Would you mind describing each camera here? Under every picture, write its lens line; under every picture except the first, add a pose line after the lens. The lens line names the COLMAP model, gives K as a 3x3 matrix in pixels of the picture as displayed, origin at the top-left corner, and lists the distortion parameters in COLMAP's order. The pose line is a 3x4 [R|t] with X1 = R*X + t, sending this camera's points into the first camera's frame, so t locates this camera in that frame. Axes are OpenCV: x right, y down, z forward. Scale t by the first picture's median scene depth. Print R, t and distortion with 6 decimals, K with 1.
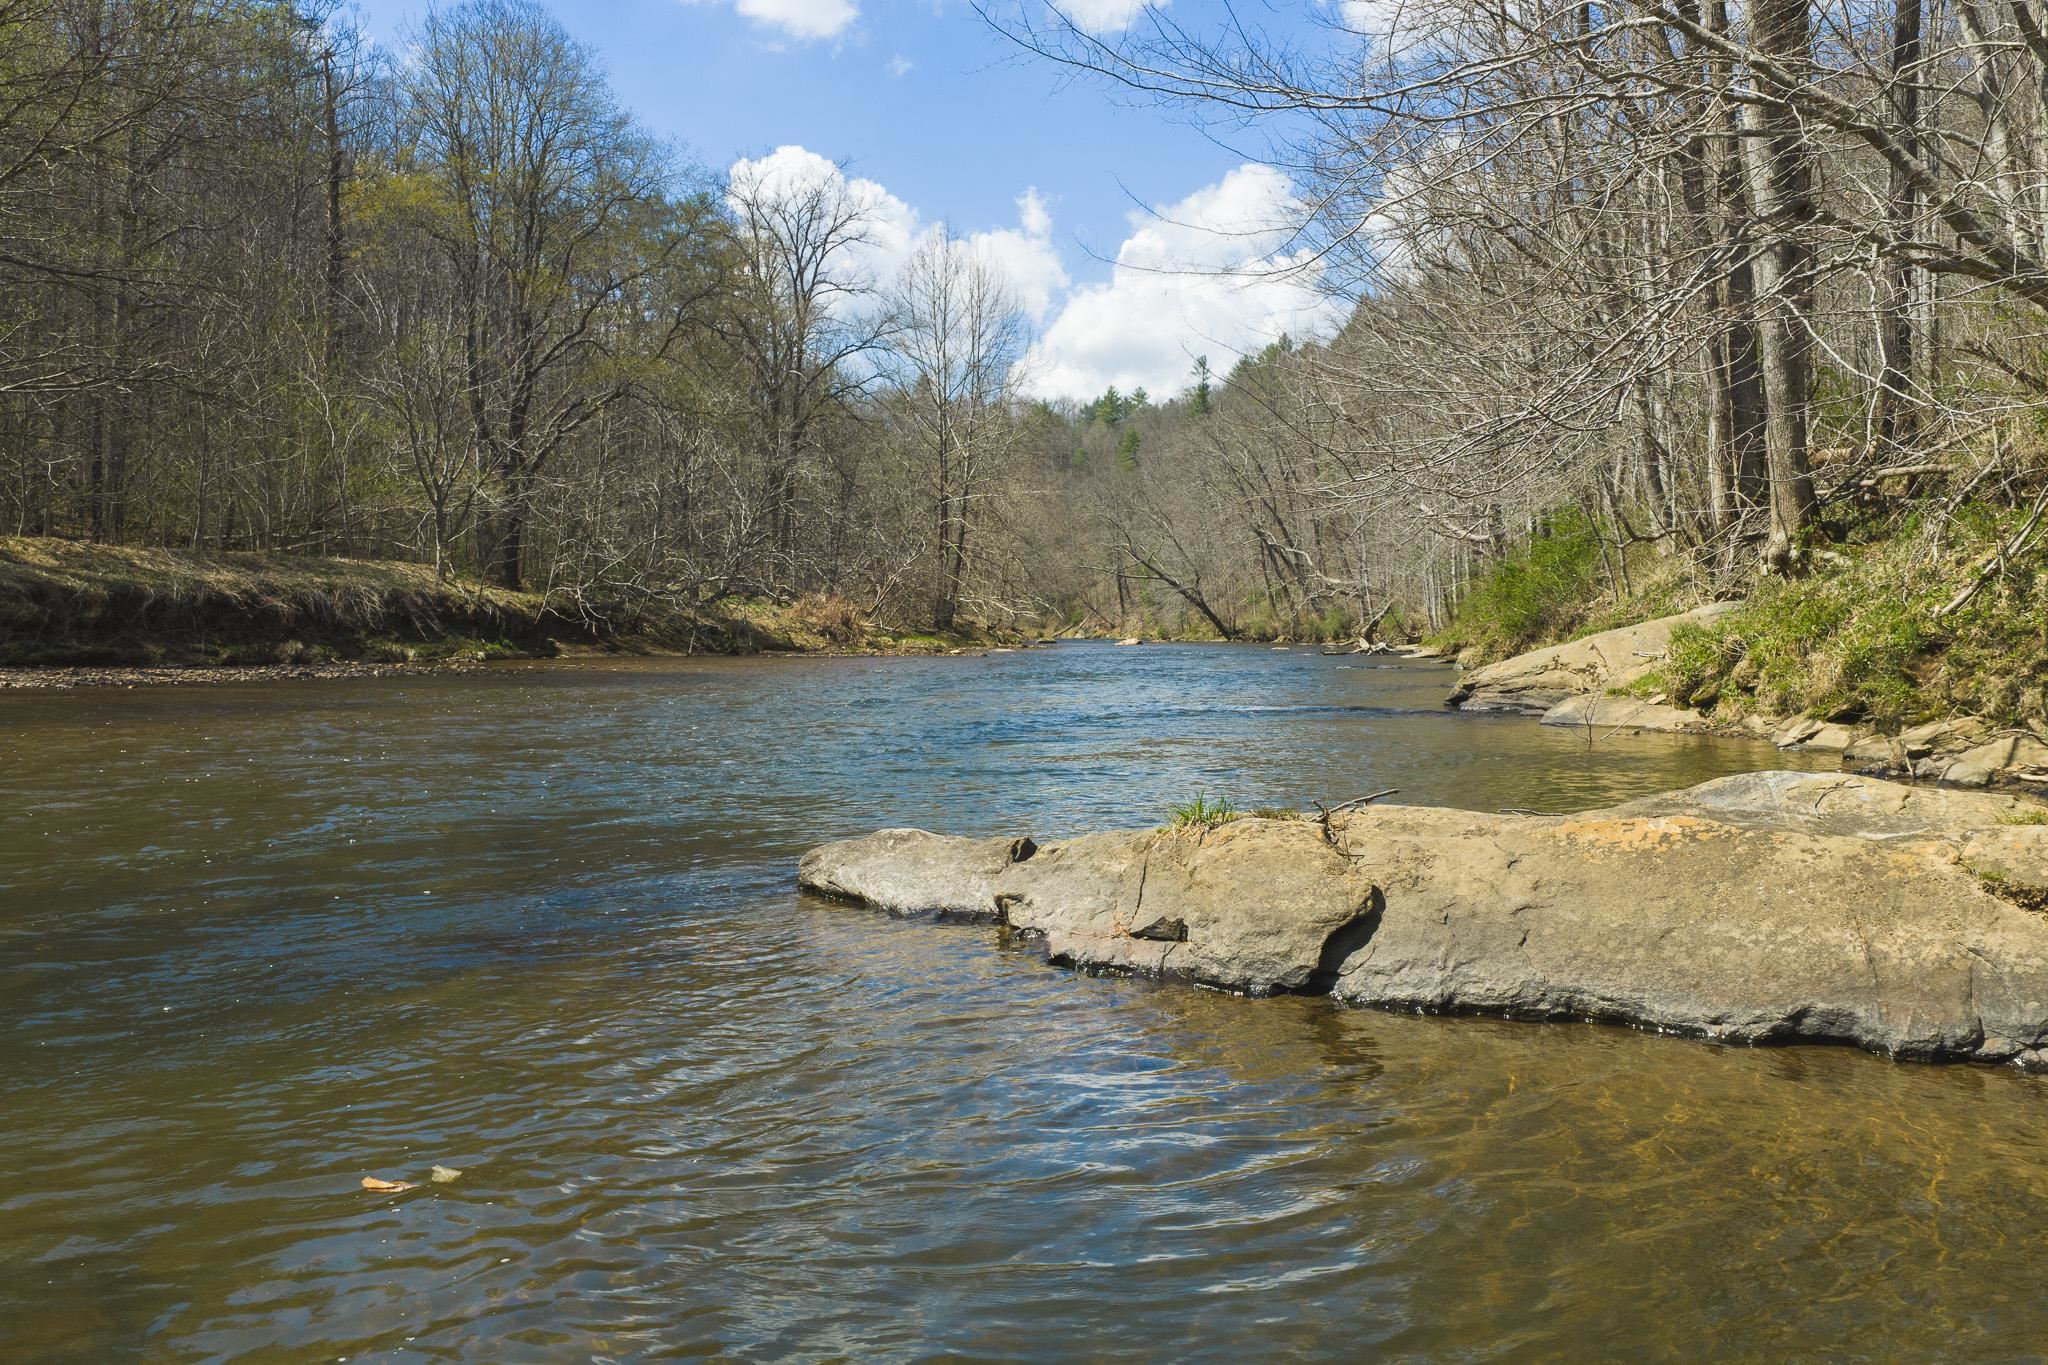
lens RADIAL K [[1691.3, 0, 1029.1], [0, 1691.3, 665.9], [0, 0, 1]] dist [0.005513, -0.003697]
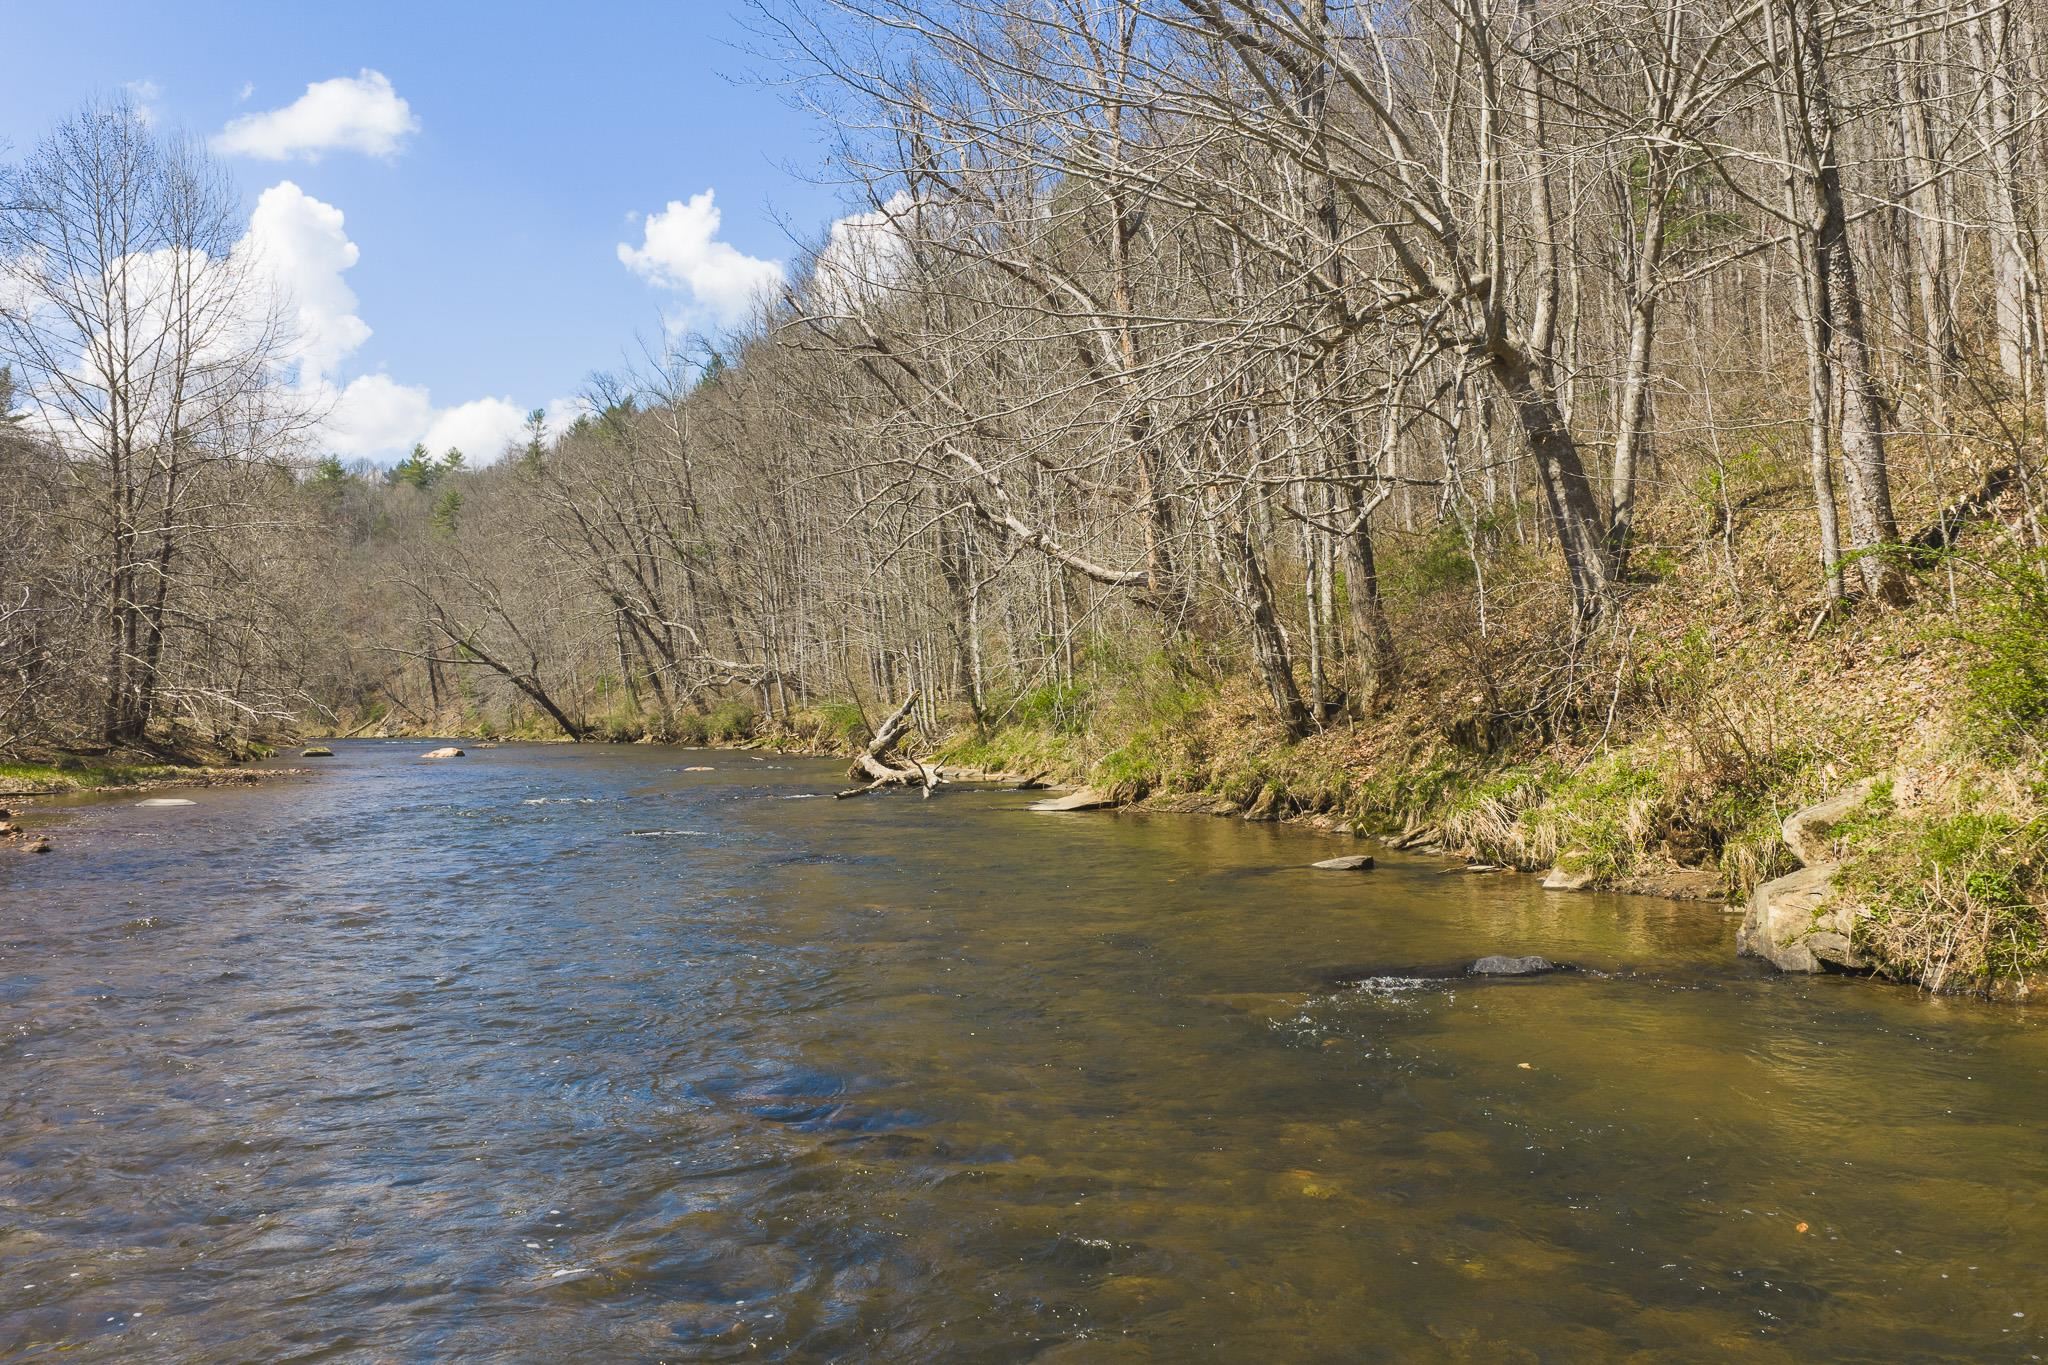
lens RADIAL K [[1691.3, 0, 1029.1], [0, 1691.3, 665.9], [0, 0, 1]] dist [0.005513, -0.003697]
pose [[0.924297, -0.006102, 0.381624, 0.023044], [0.025603, 0.998611, -0.046045, -0.016178], [-0.380813, 0.052330, 0.923170, 0.370696]]
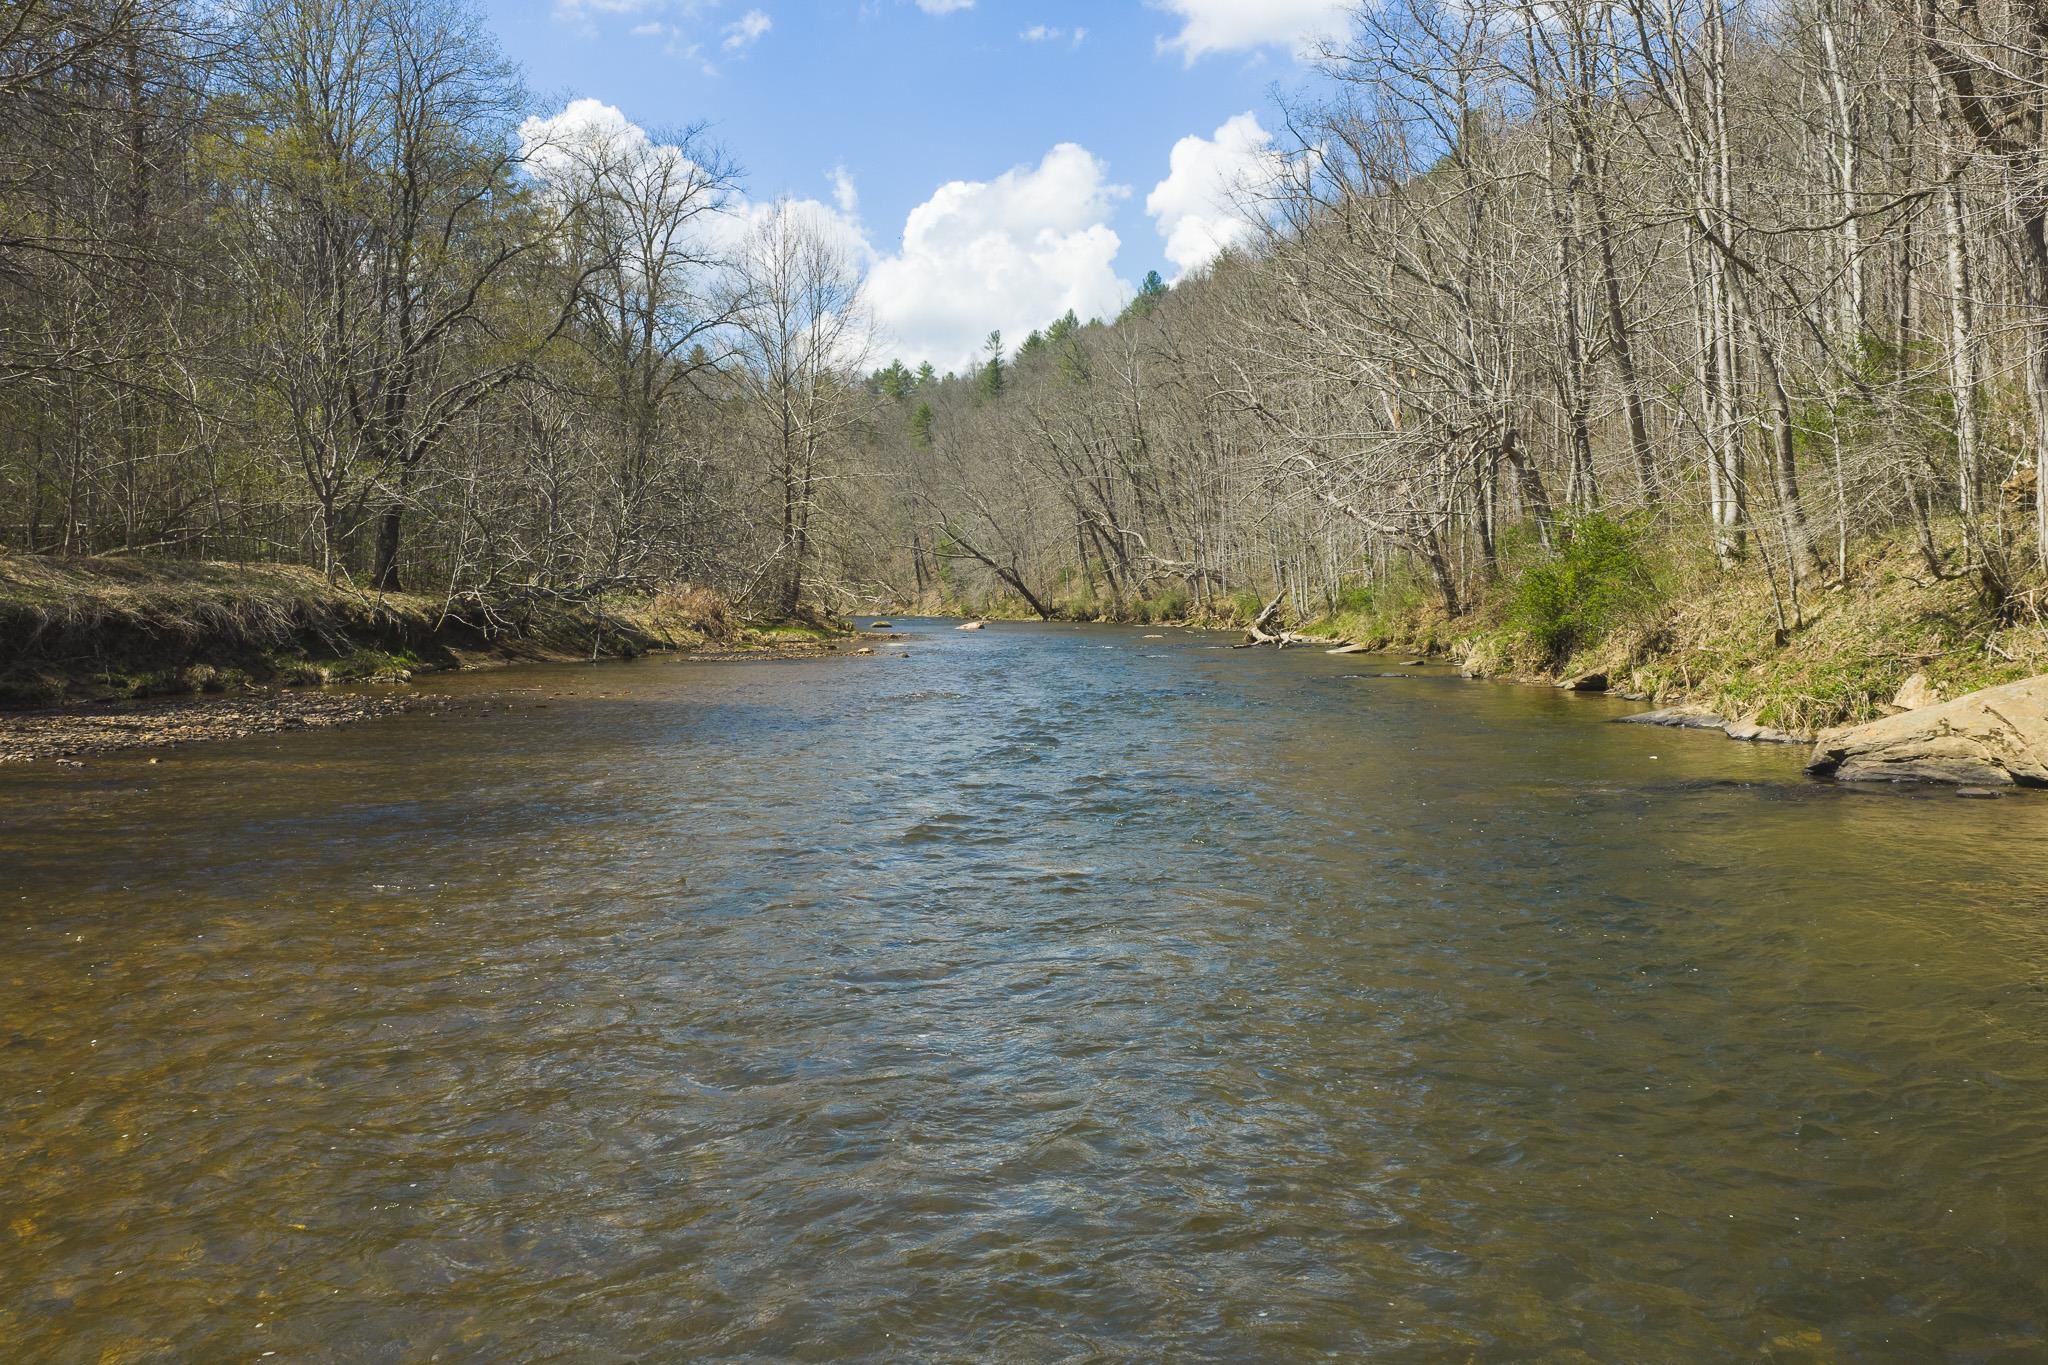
lens RADIAL K [[1679.2, 0, 1024.0], [0, 1679.2, 682.5], [0, 0, 1]] dist [0.009339, 0.006766]
pose [[0.990698, -0.014383, 0.135317, -0.058831], [0.010701, 0.999554, 0.027896, -0.011208], [-0.135658, -0.026188, 0.990410, 0.036602]]
